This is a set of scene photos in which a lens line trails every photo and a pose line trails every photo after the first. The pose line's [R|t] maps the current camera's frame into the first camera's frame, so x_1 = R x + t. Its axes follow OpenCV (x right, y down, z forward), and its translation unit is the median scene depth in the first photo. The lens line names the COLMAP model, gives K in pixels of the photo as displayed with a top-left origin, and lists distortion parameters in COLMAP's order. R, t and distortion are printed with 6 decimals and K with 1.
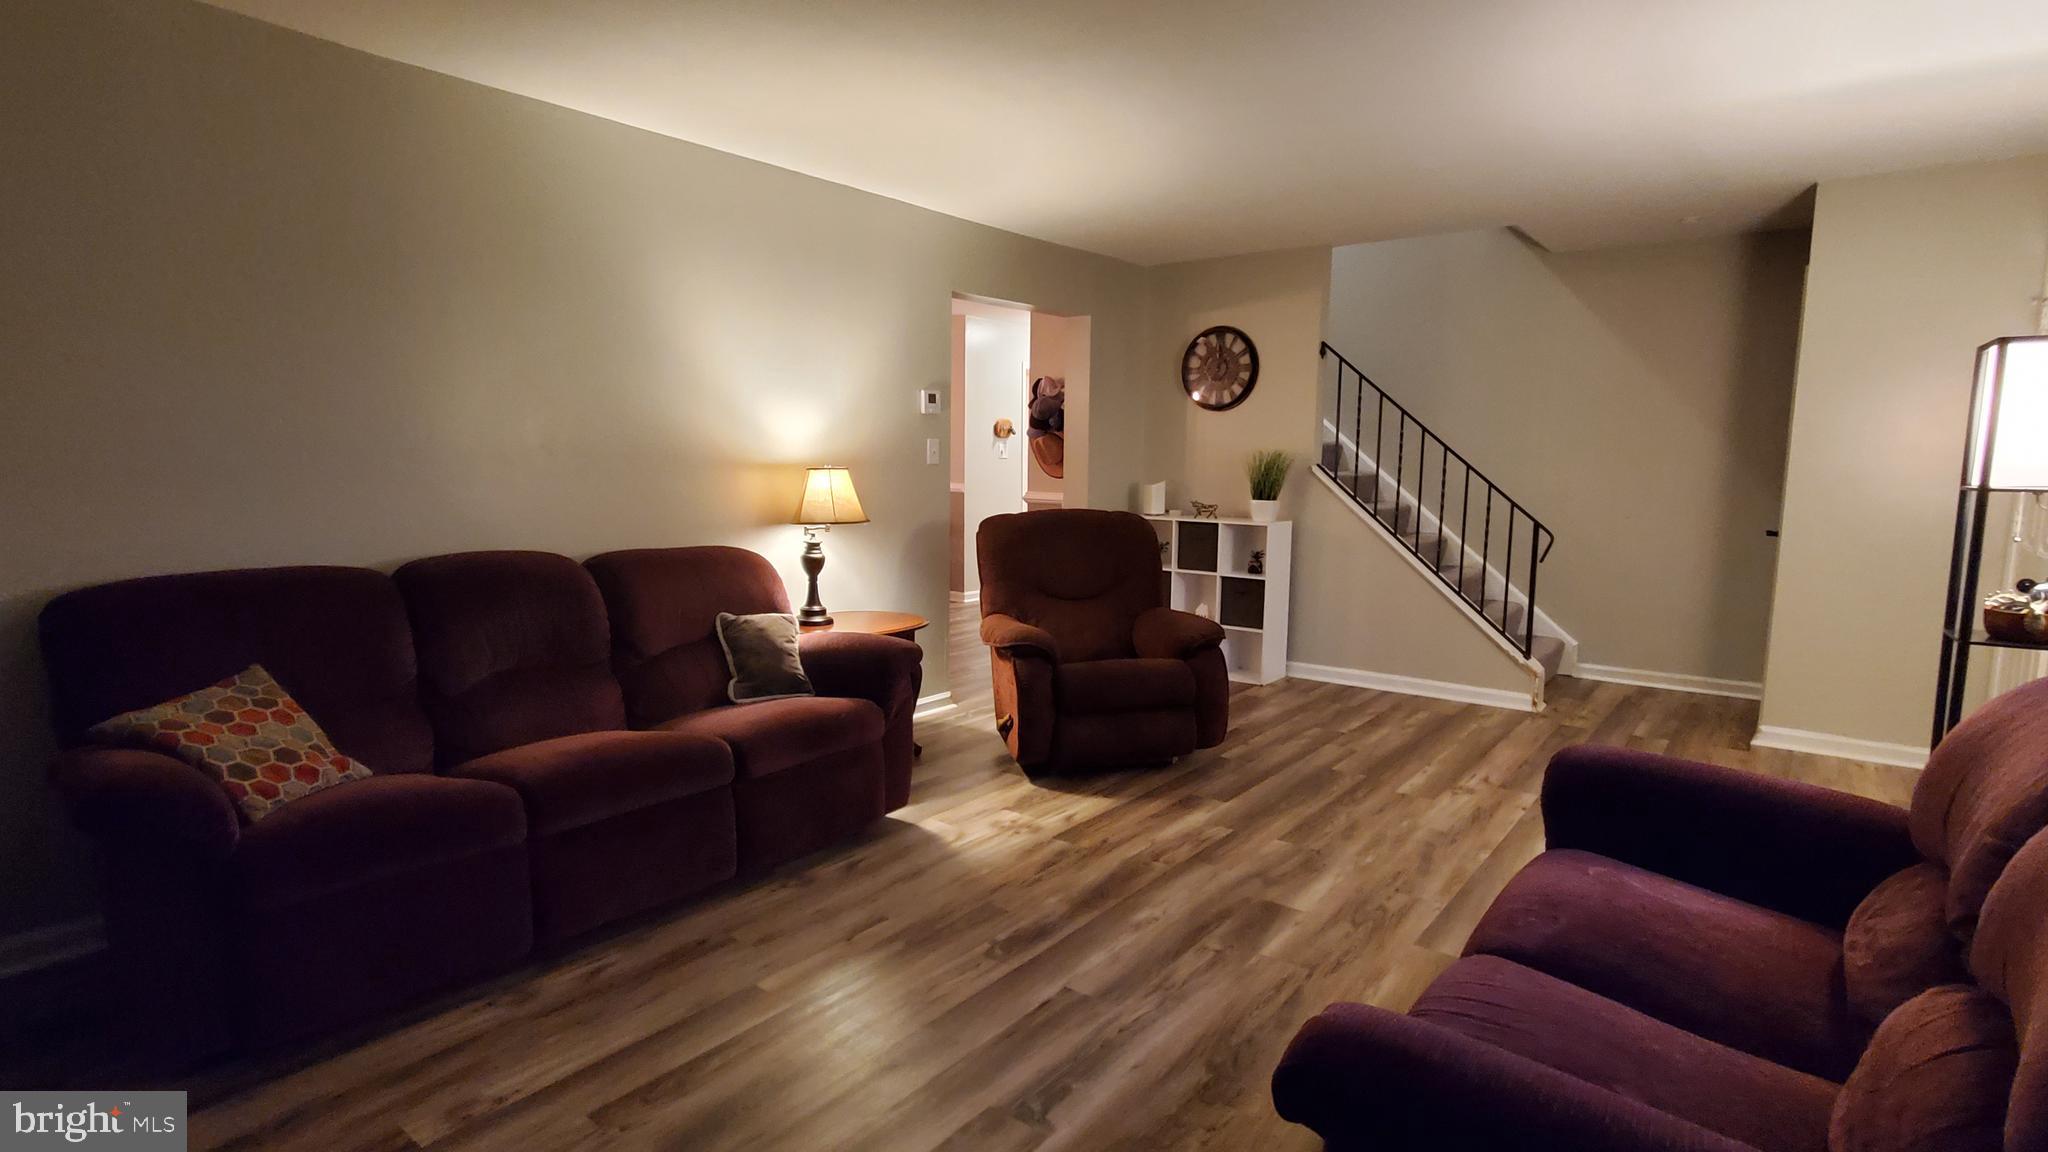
lens RADIAL K [[1002.5, 0, 1023.8], [0, 1002.5, 581.9], [0, 0, 1]] dist [0.000320, 0.000008]
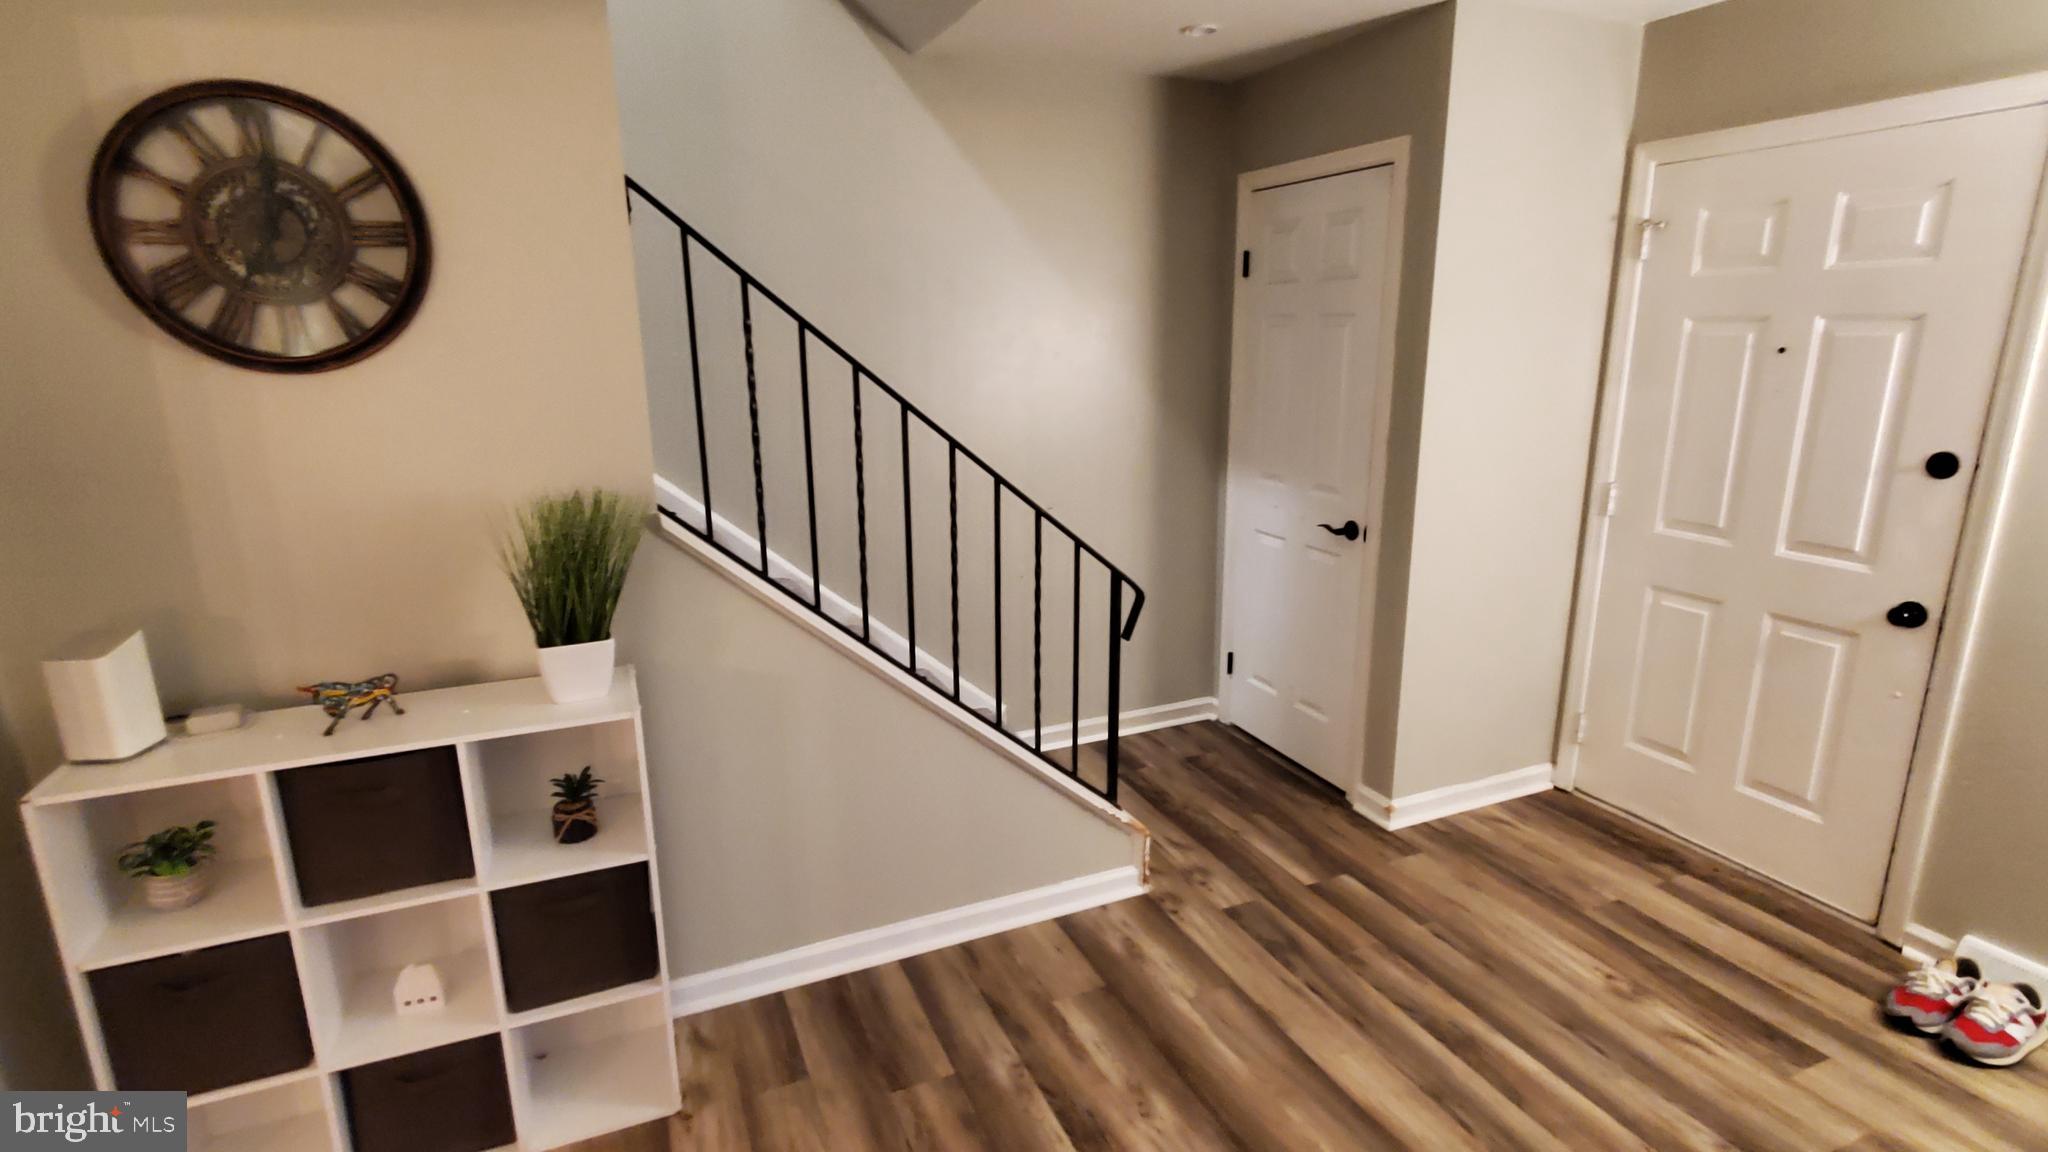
lens RADIAL K [[1028.3, 0, 1024.0], [0, 1028.3, 576.0], [0, 0, 1]] dist [0.021353, 0.000459]
pose [[0.477119, -0.232207, 0.847607, 0.015440], [0.128914, 0.972522, 0.193862, -0.147402], [-0.869332, 0.016773, 0.493943, 0.668186]]
